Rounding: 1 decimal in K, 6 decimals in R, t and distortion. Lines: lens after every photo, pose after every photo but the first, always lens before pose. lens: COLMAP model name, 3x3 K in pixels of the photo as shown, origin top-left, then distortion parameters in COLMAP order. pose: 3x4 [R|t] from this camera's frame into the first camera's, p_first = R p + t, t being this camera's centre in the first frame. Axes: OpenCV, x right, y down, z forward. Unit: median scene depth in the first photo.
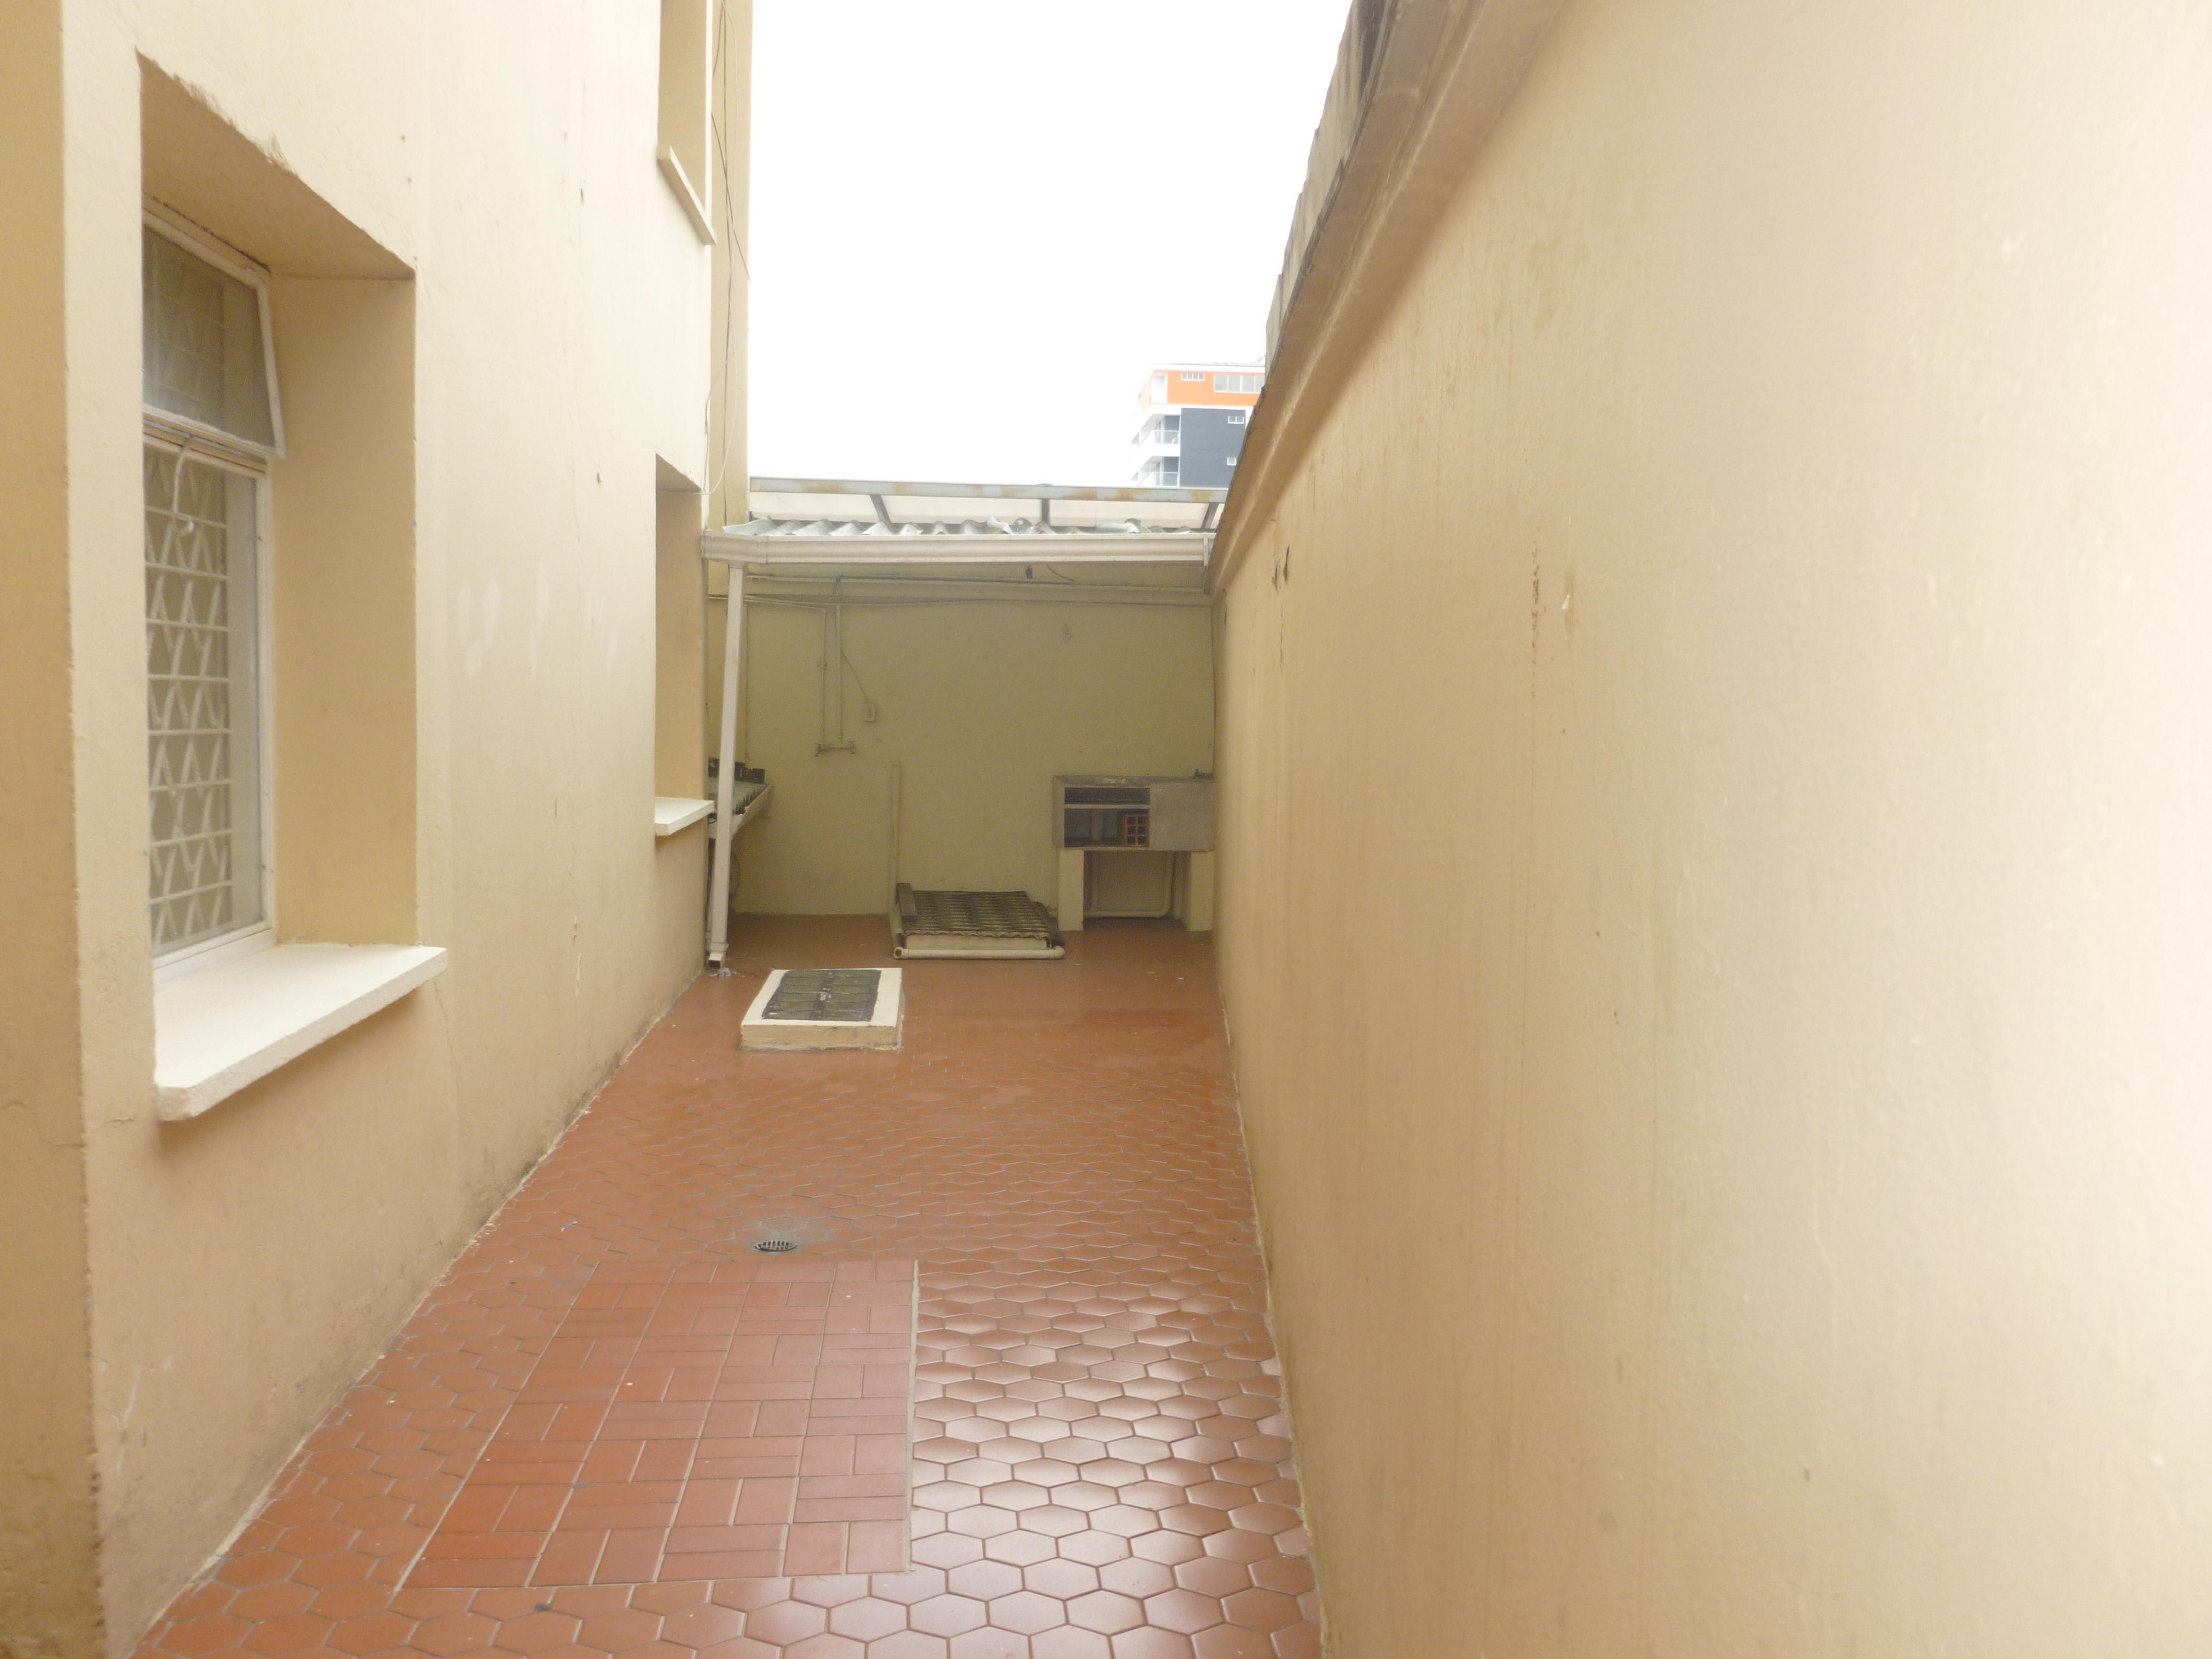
lens RADIAL K [[1899.8, 0, 1125.1], [0, 1899.8, 823.0], [0, 0, 1]] dist [-0.058724, 0.031849]
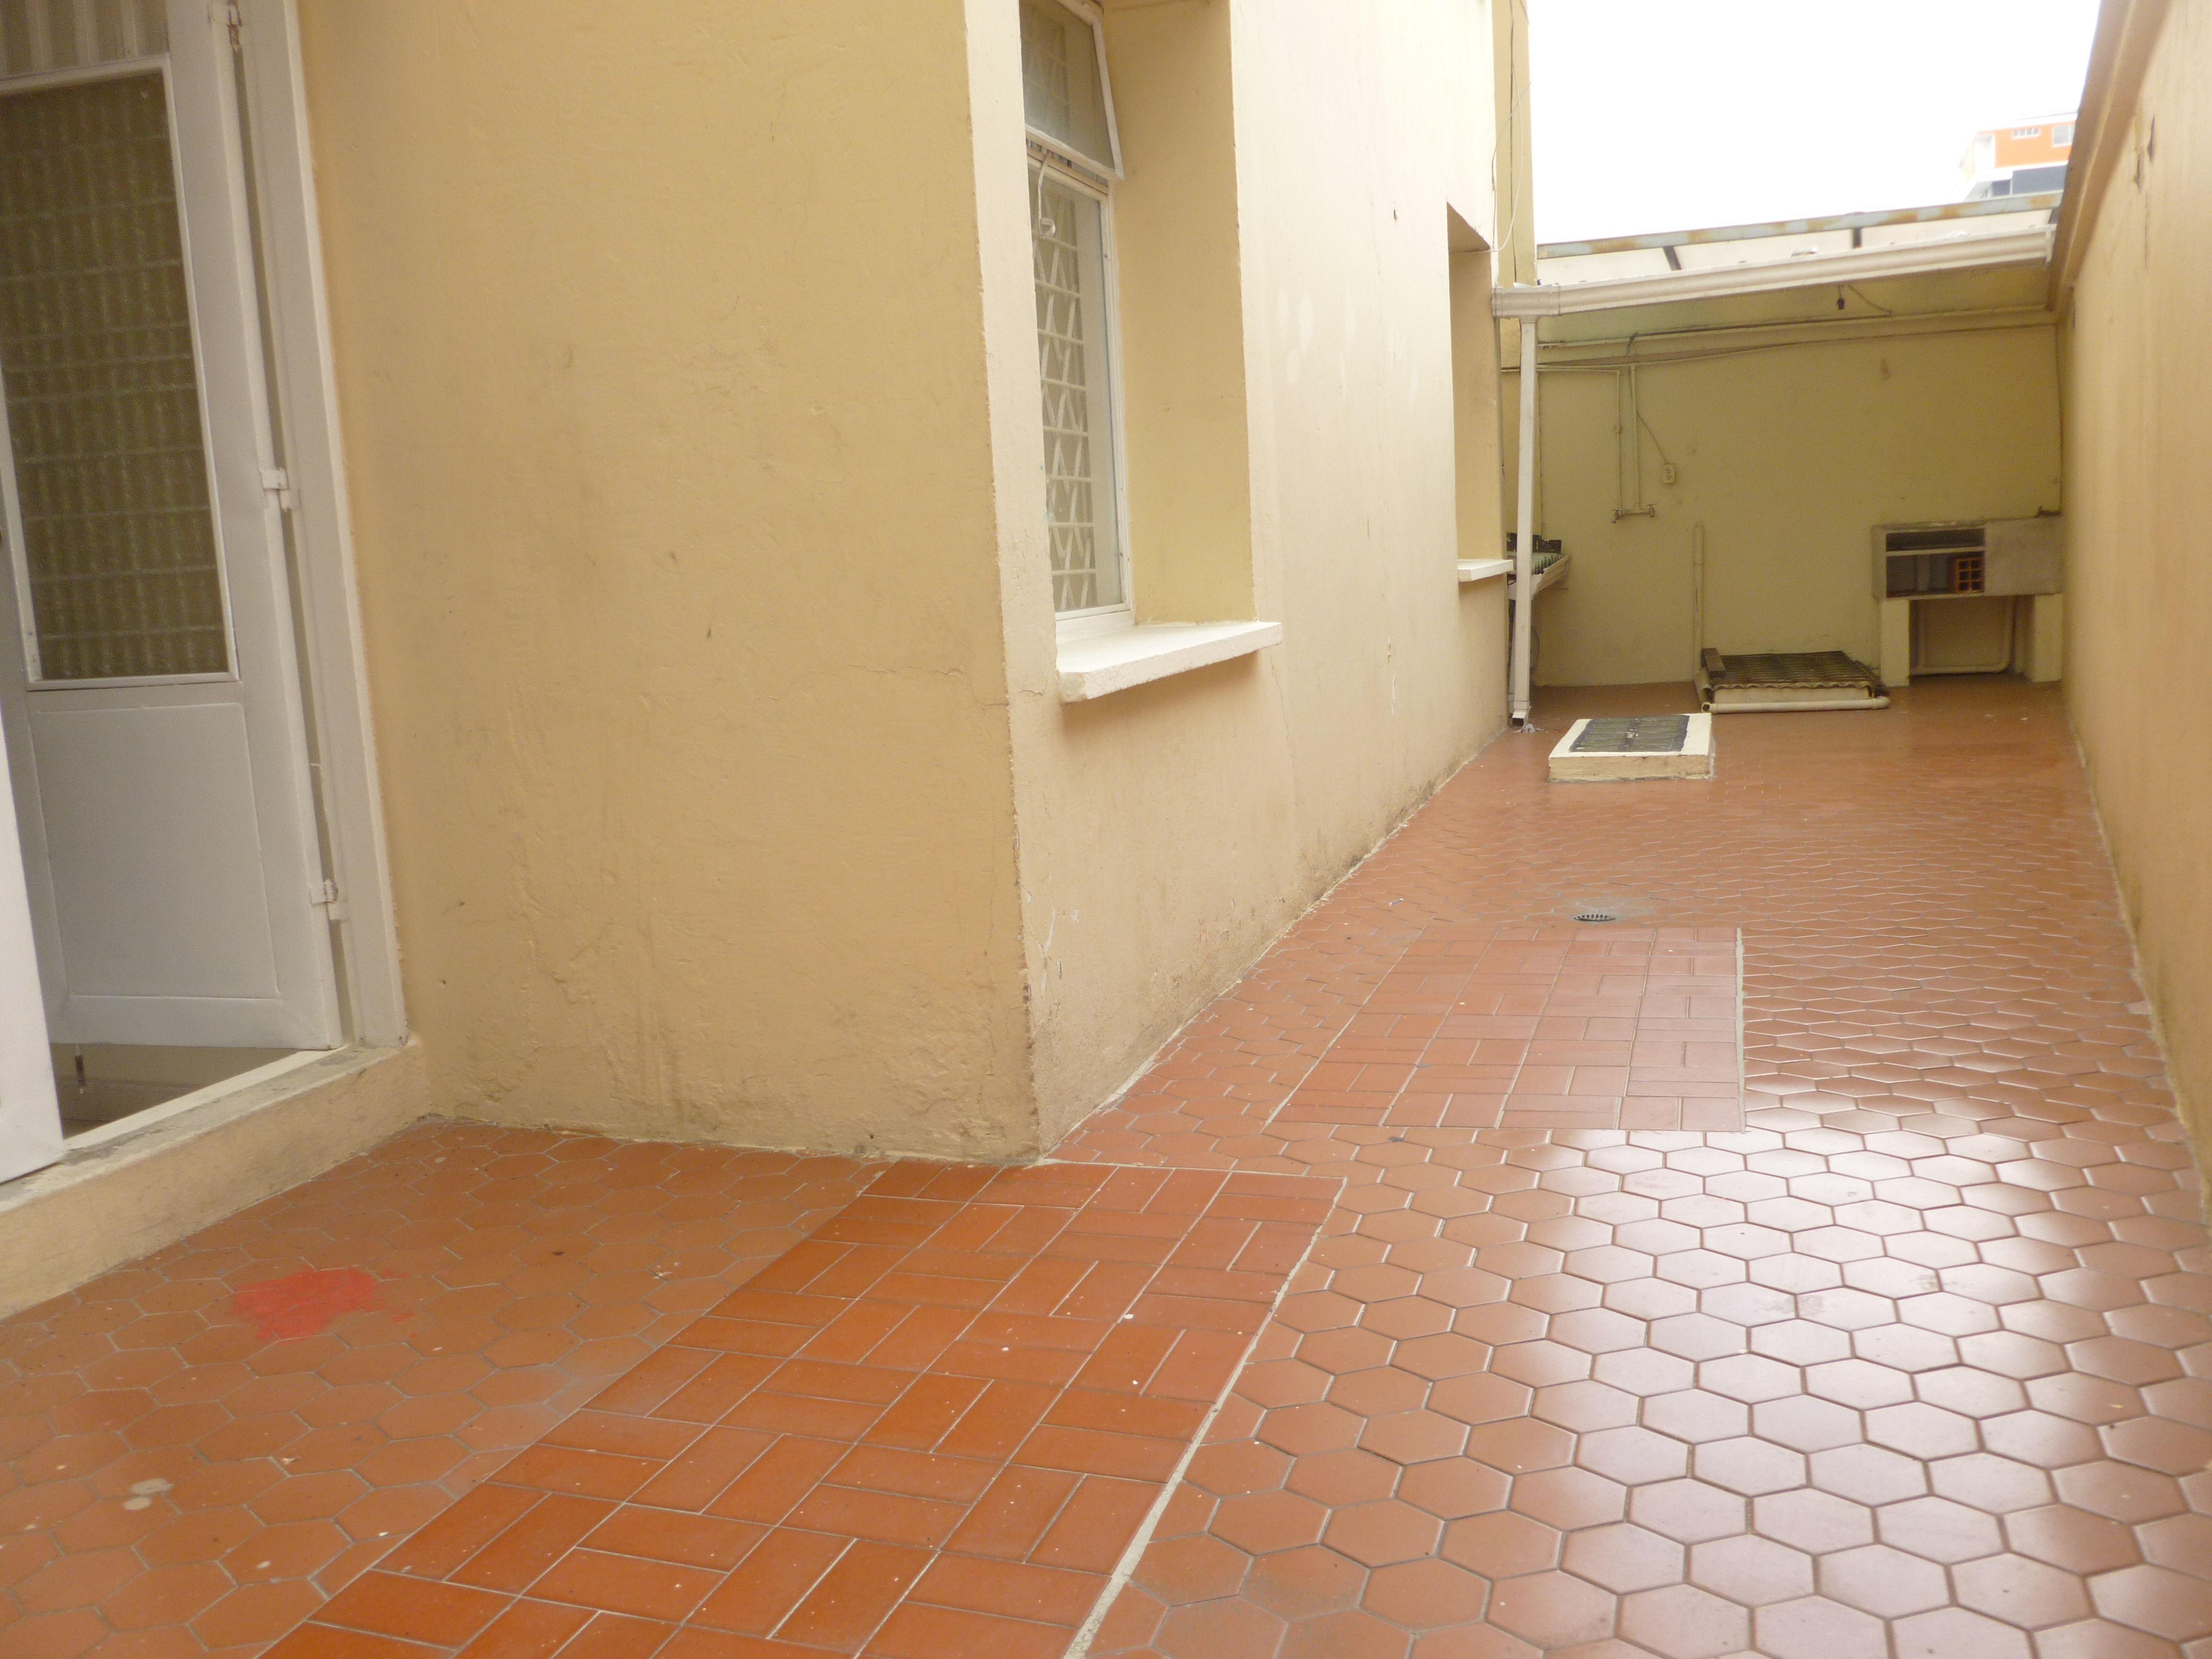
lens RADIAL K [[1899.8, 0, 1073.6], [0, 1899.8, 835.9], [0, 0, 1]] dist [-0.058724, 0.031849]
pose [[0.905624, -0.007461, -0.424015, -0.006257], [0.044033, 0.996095, 0.076521, 0.094220], [0.421788, -0.087970, 0.902417, -0.042295]]
